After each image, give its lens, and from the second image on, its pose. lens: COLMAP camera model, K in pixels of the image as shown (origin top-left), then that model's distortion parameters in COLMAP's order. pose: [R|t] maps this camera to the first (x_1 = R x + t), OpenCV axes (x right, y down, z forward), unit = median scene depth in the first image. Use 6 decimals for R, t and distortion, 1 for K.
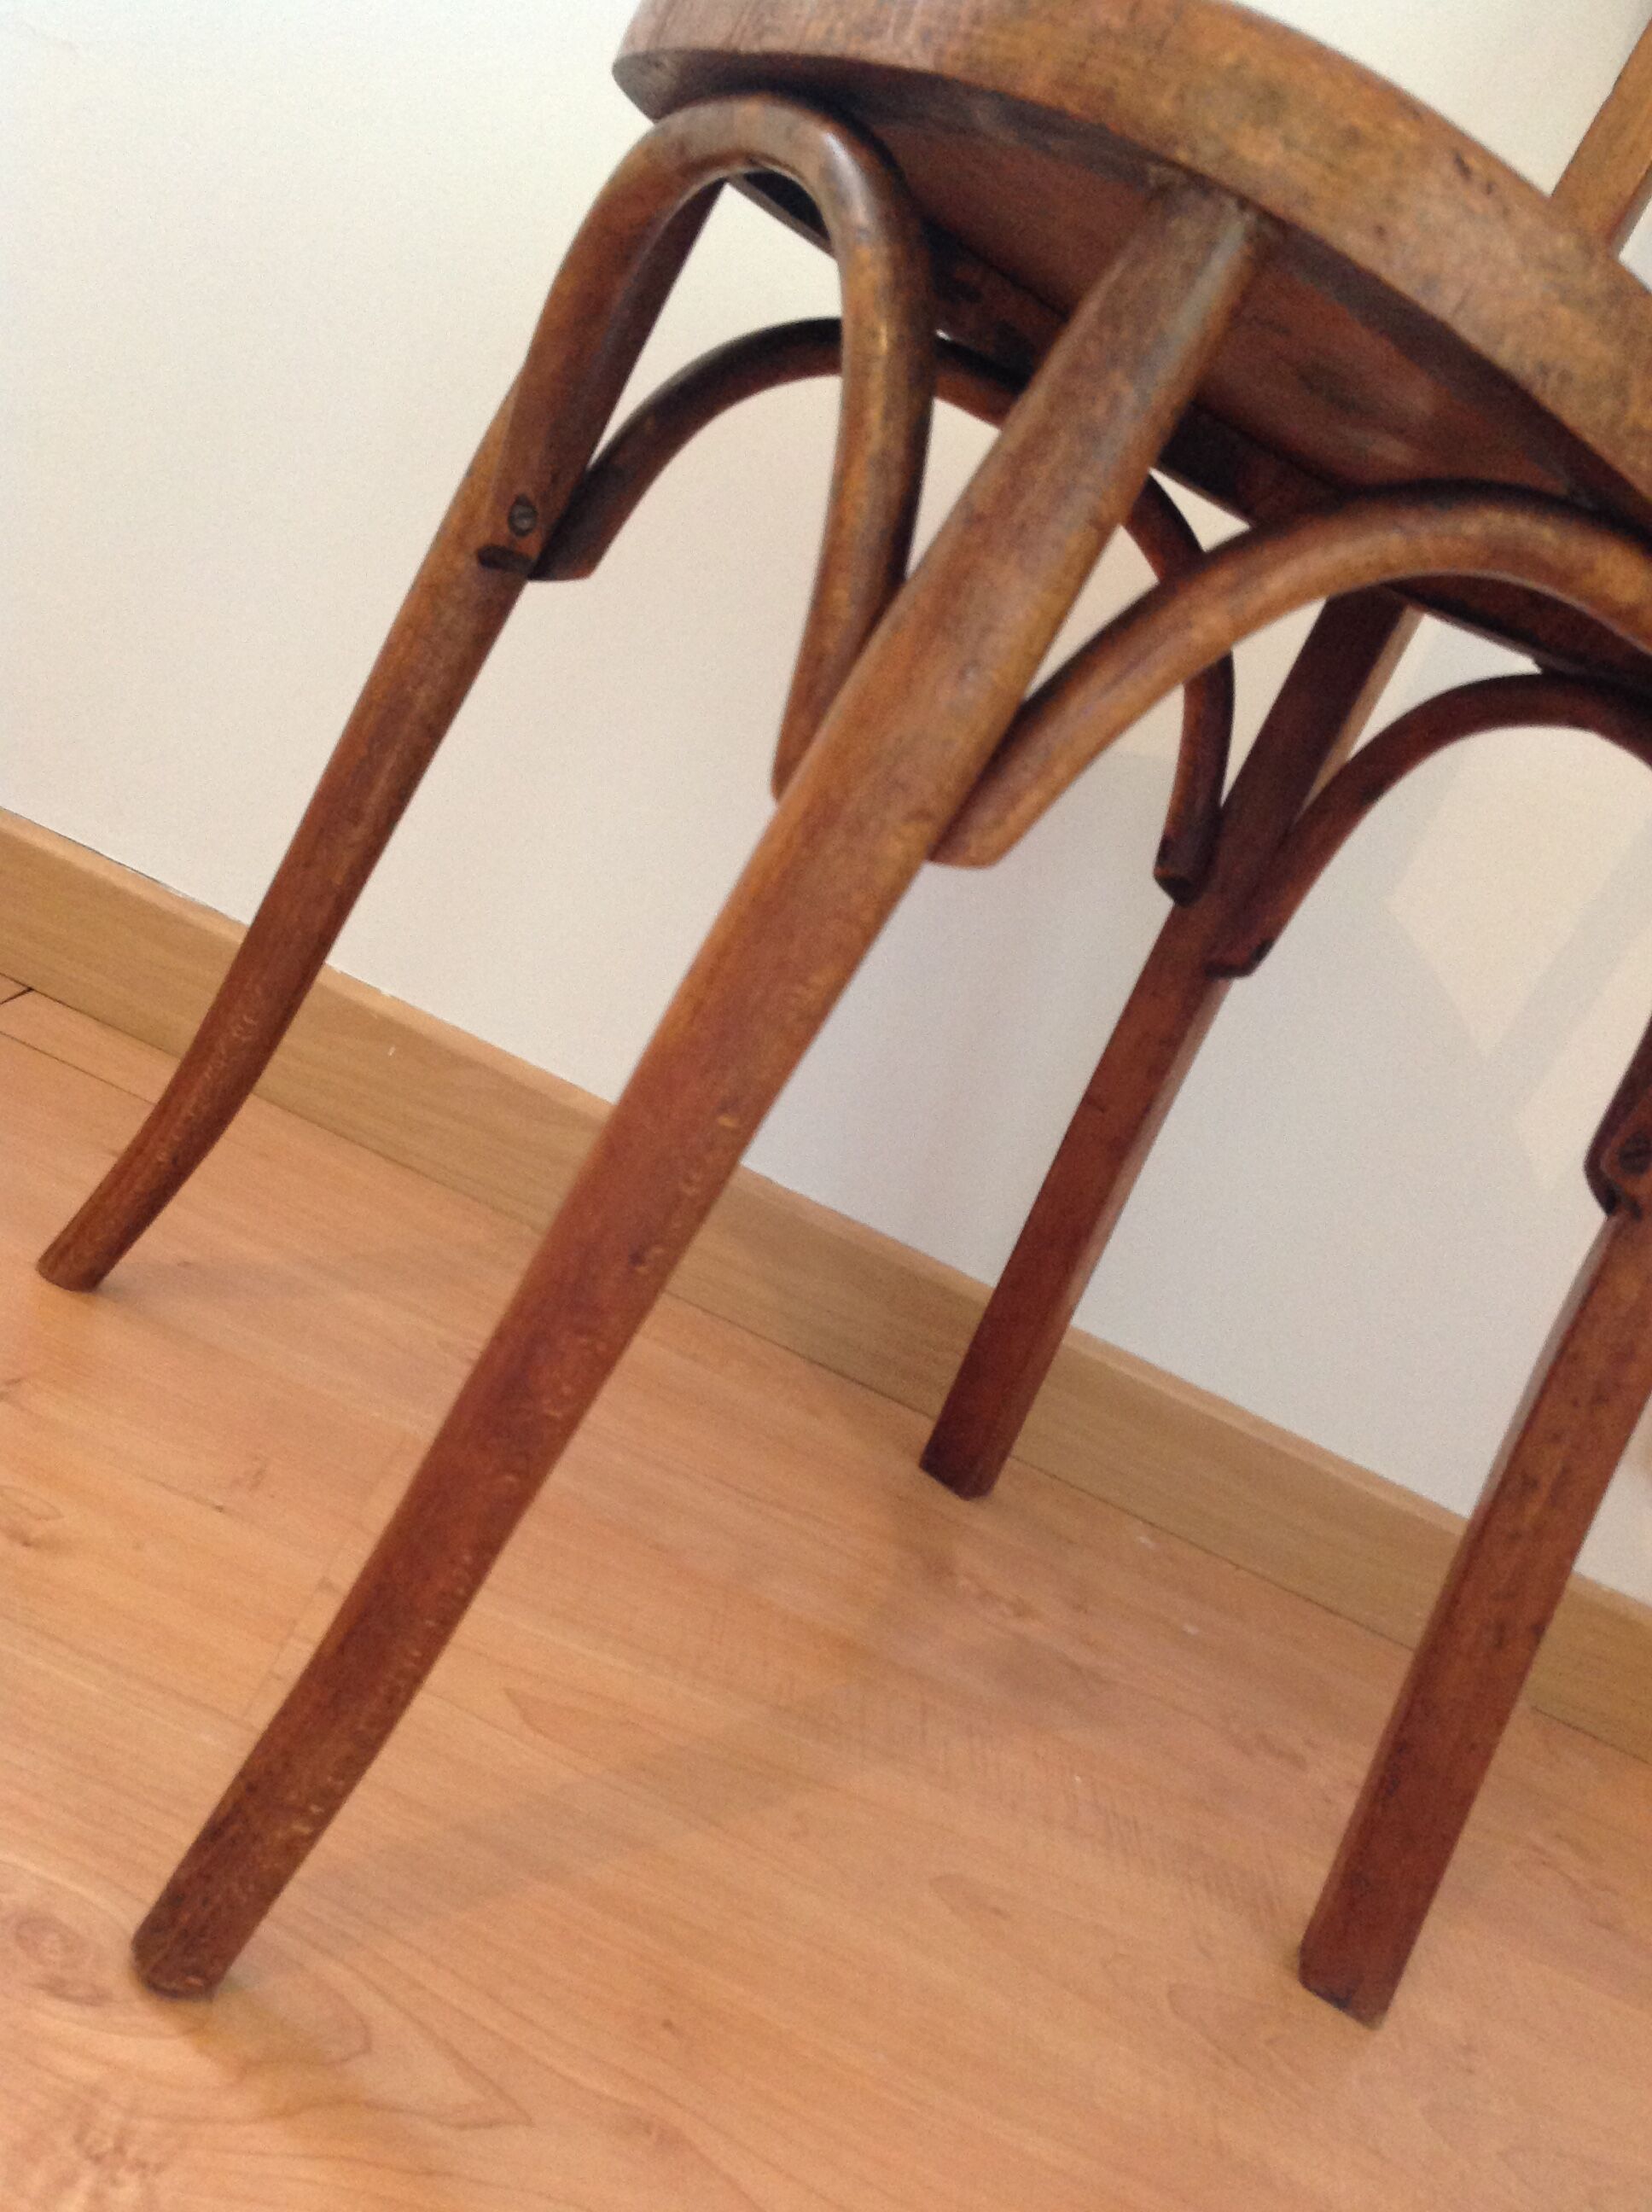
lens RADIAL K [[2071.6, 0, 826.0], [0, 2071.6, 1106.0], [0, 0, 1]] dist [0.129479, -0.259641]
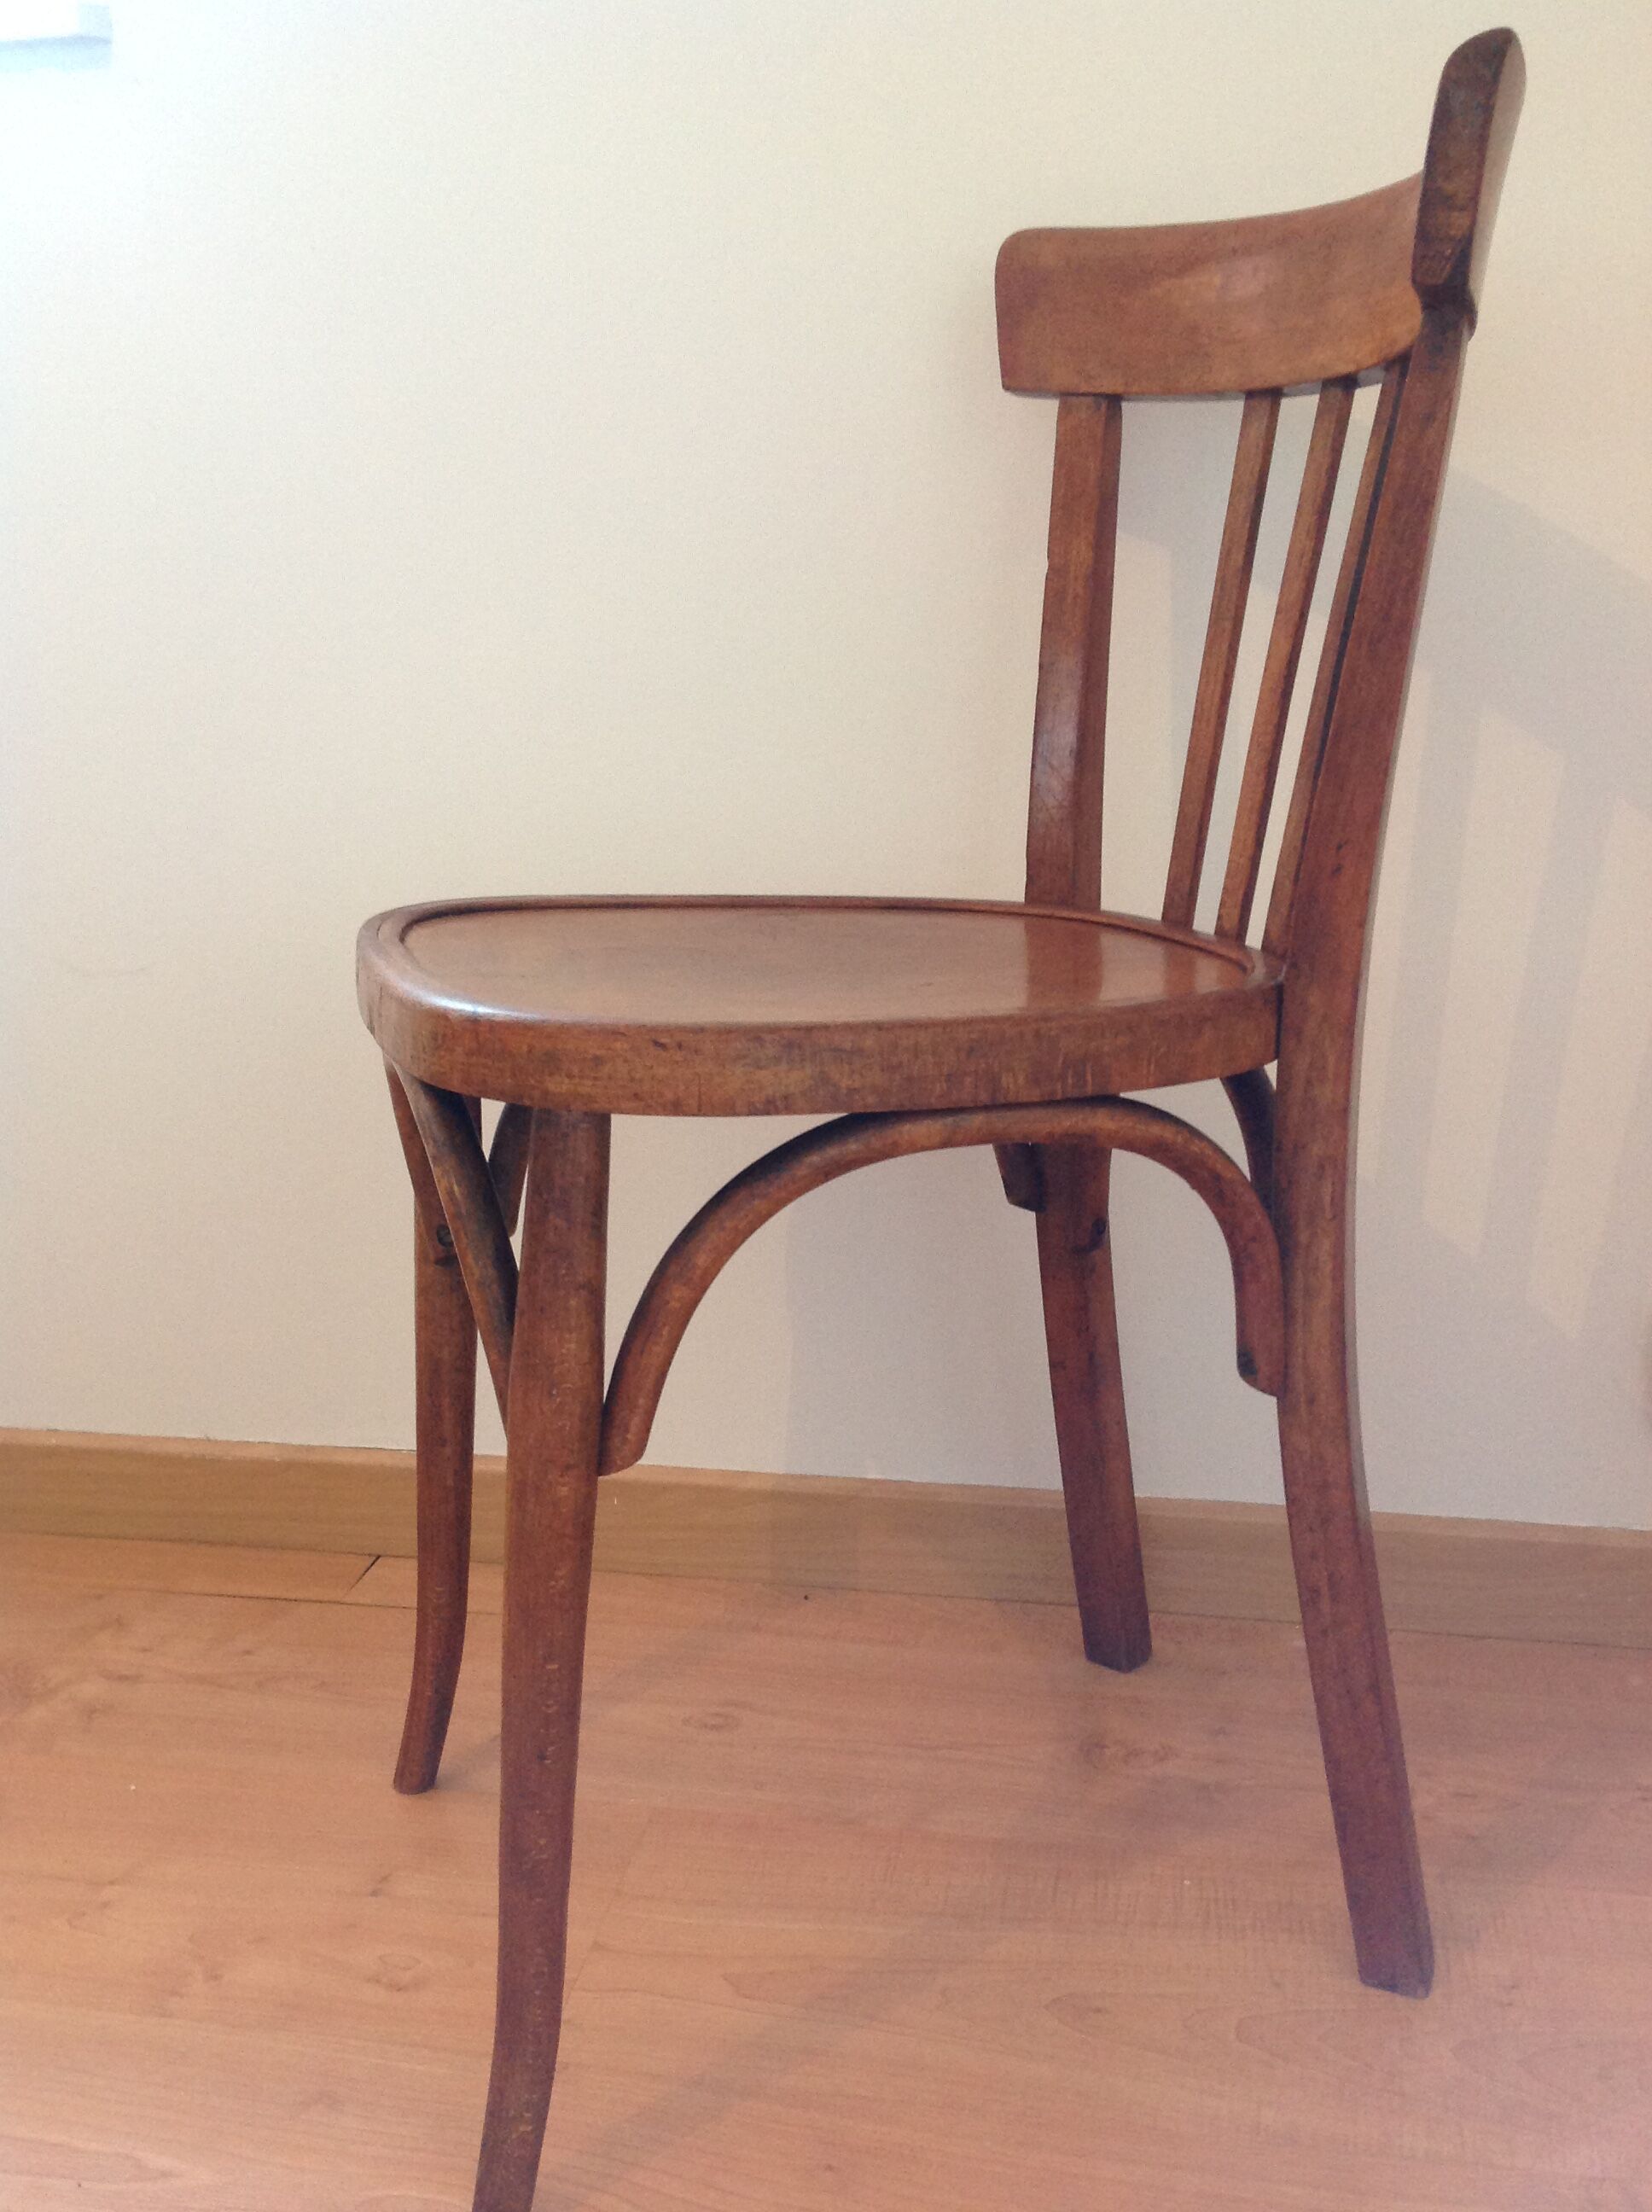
lens RADIAL K [[2076.6, 0, 819.9], [0, 2076.6, 1114.0], [0, 0, 1]] dist [0.107467, -0.232354]
pose [[0.880858, -0.412745, -0.231800, 0.490854], [0.399361, 0.910846, -0.104256, -0.092867], [0.254165, -0.000737, 0.967161, -0.413495]]
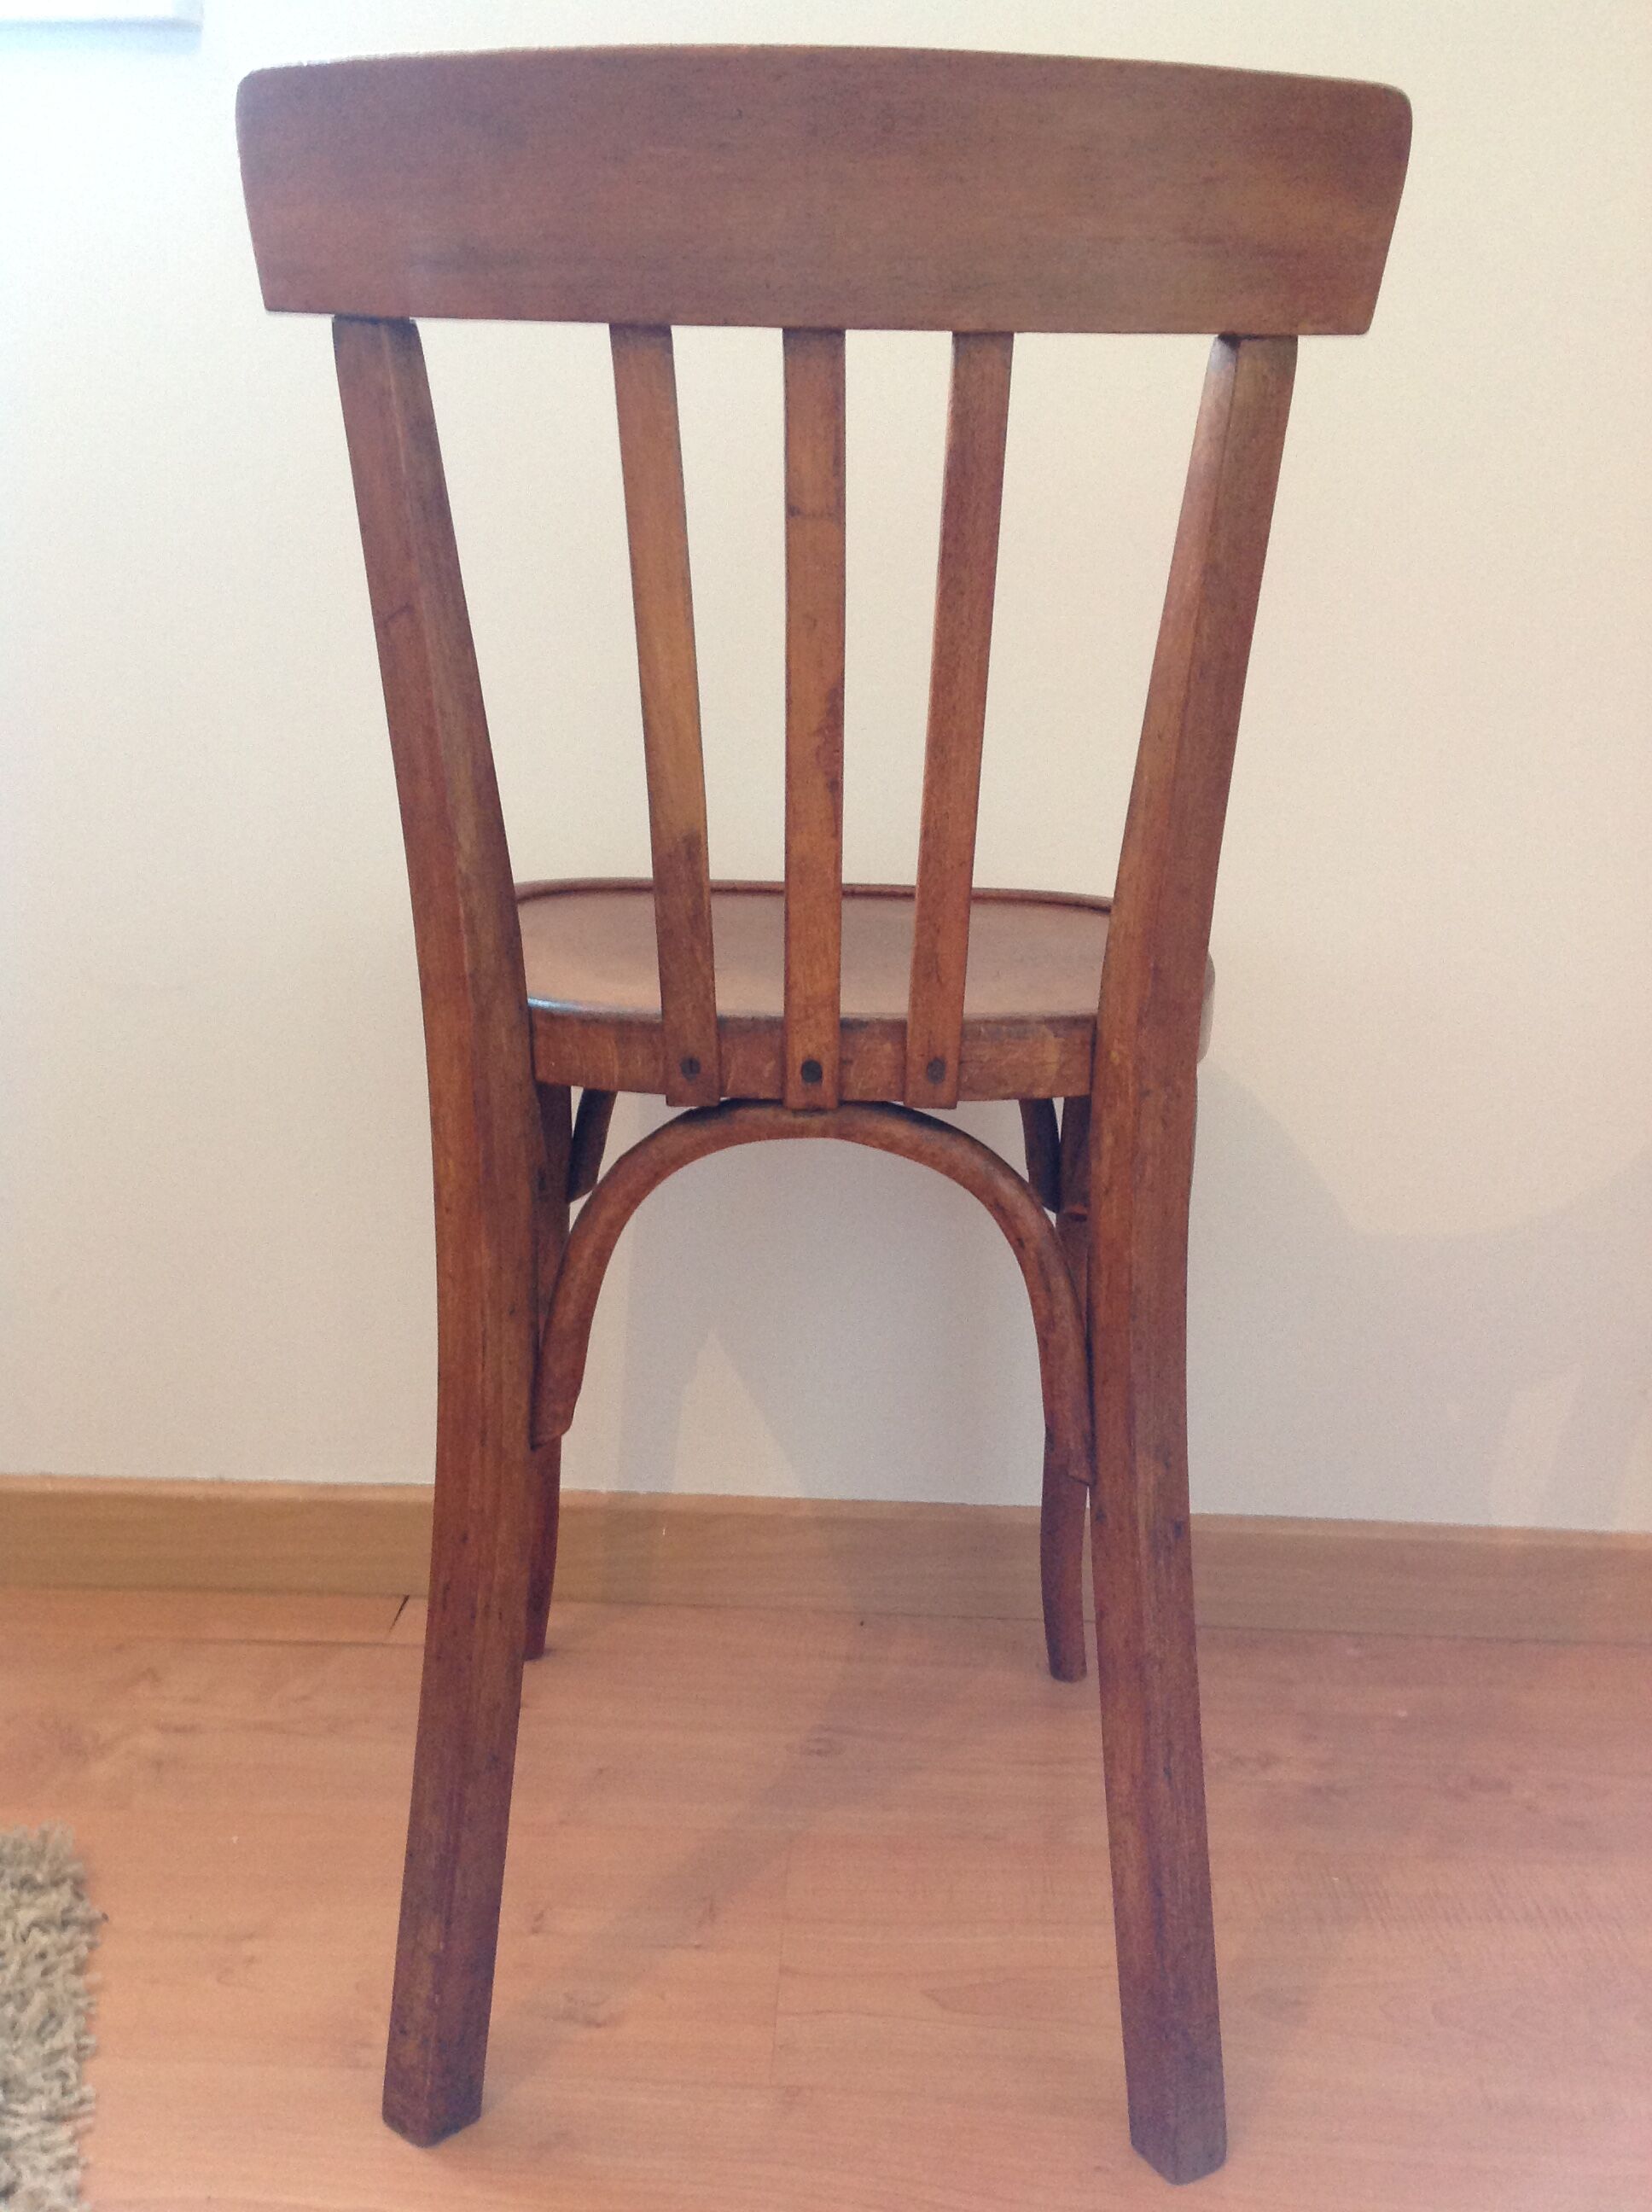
lens RADIAL K [[2076.6, 0, 819.9], [0, 2076.6, 1114.0], [0, 0, 1]] dist [0.107467, -0.232354]
pose [[0.904489, -0.417513, -0.087077, 0.164567], [0.412517, 0.908258, -0.069975, -0.203540], [0.108304, 0.027370, 0.993741, -0.483884]]
